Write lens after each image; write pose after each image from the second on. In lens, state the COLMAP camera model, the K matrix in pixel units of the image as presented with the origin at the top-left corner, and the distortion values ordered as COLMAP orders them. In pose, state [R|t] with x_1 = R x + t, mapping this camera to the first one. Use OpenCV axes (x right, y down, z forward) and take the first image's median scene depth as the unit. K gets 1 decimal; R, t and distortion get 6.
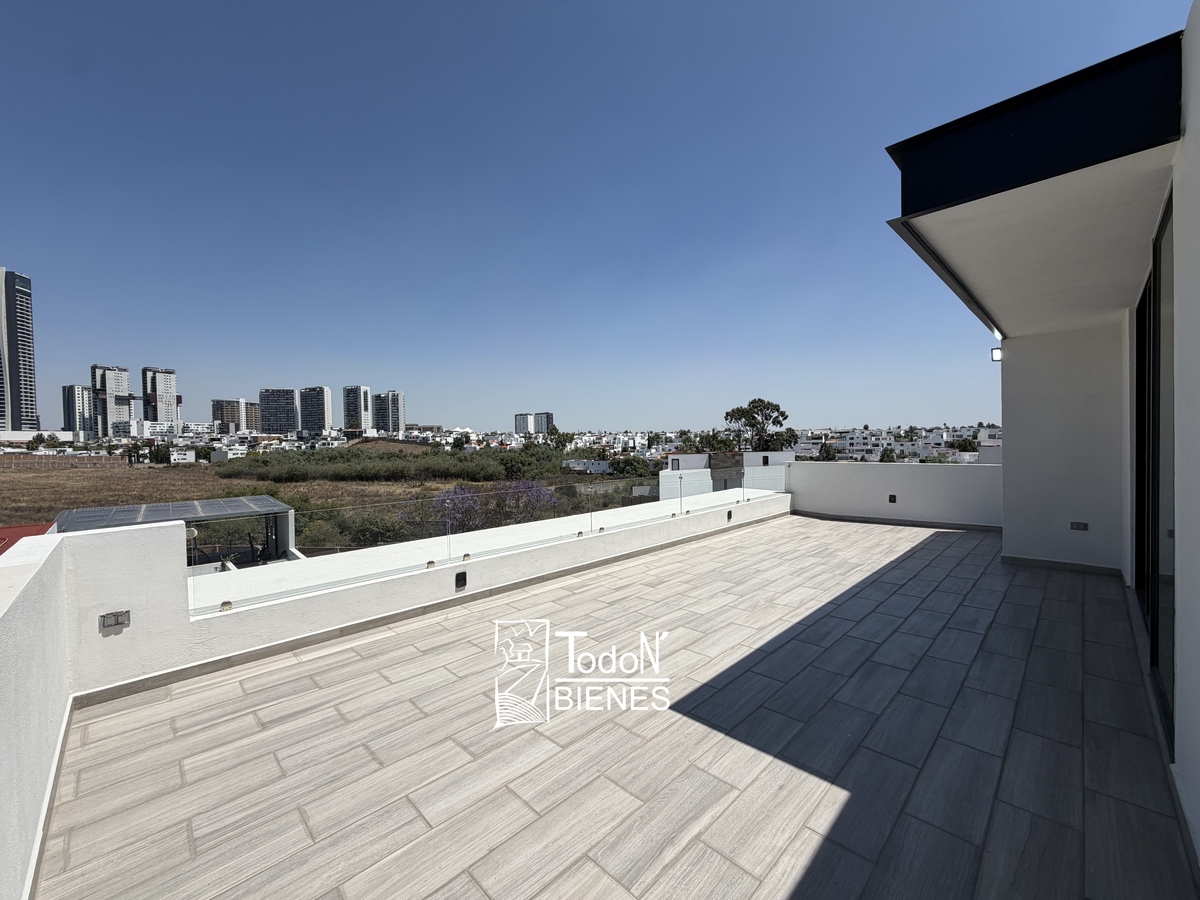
lens RADIAL K [[477.5, 0, 600.4], [0, 477.5, 450.5], [0, 0, 1]] dist [0.000083, -0.000293]
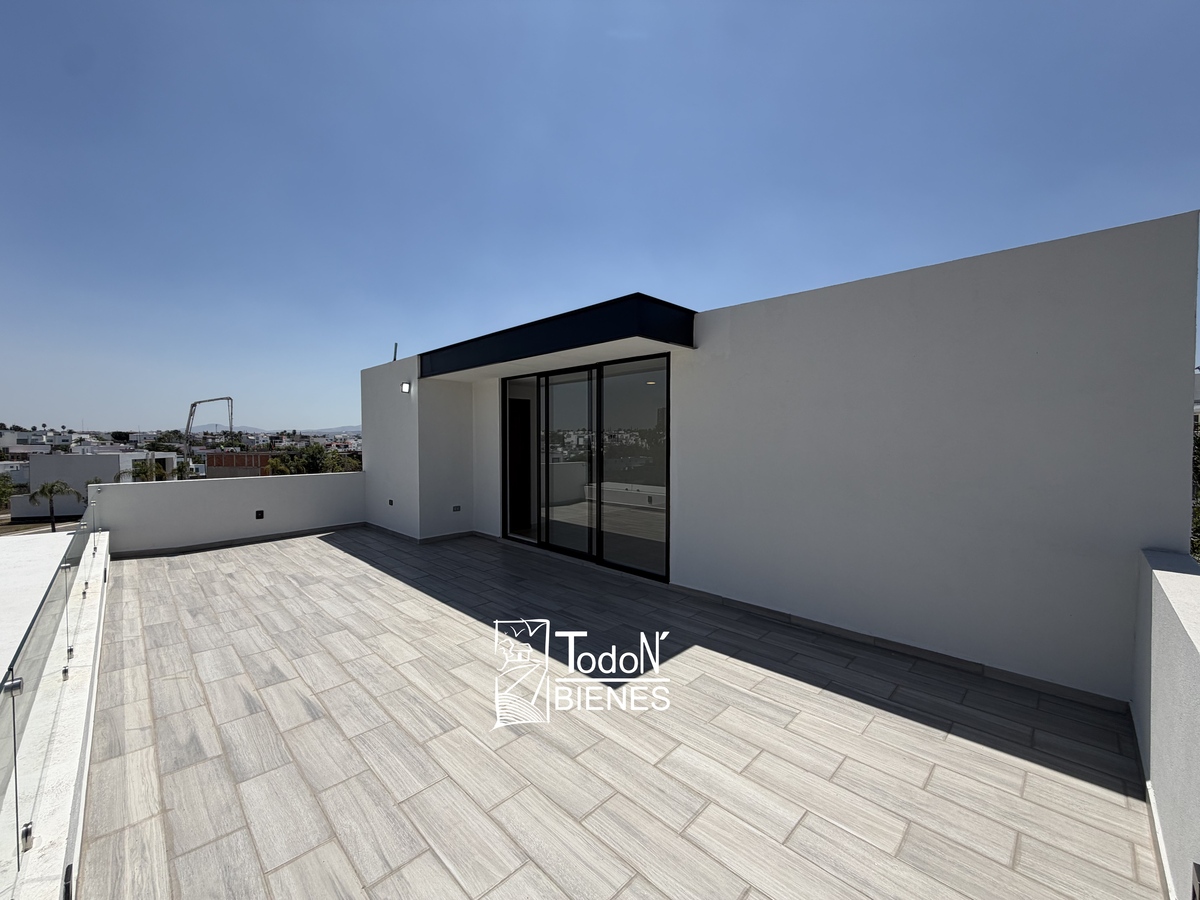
lens RADIAL K [[477.5, 0, 598.6], [0, 477.5, 445.3], [0, 0, 1]] dist [0.000083, -0.000293]
pose [[0.000093, 0.004449, 0.999990, -0.602605], [0.018899, 0.999811, -0.004450, -0.034301], [-0.999821, 0.018899, 0.000009, 0.597156]]
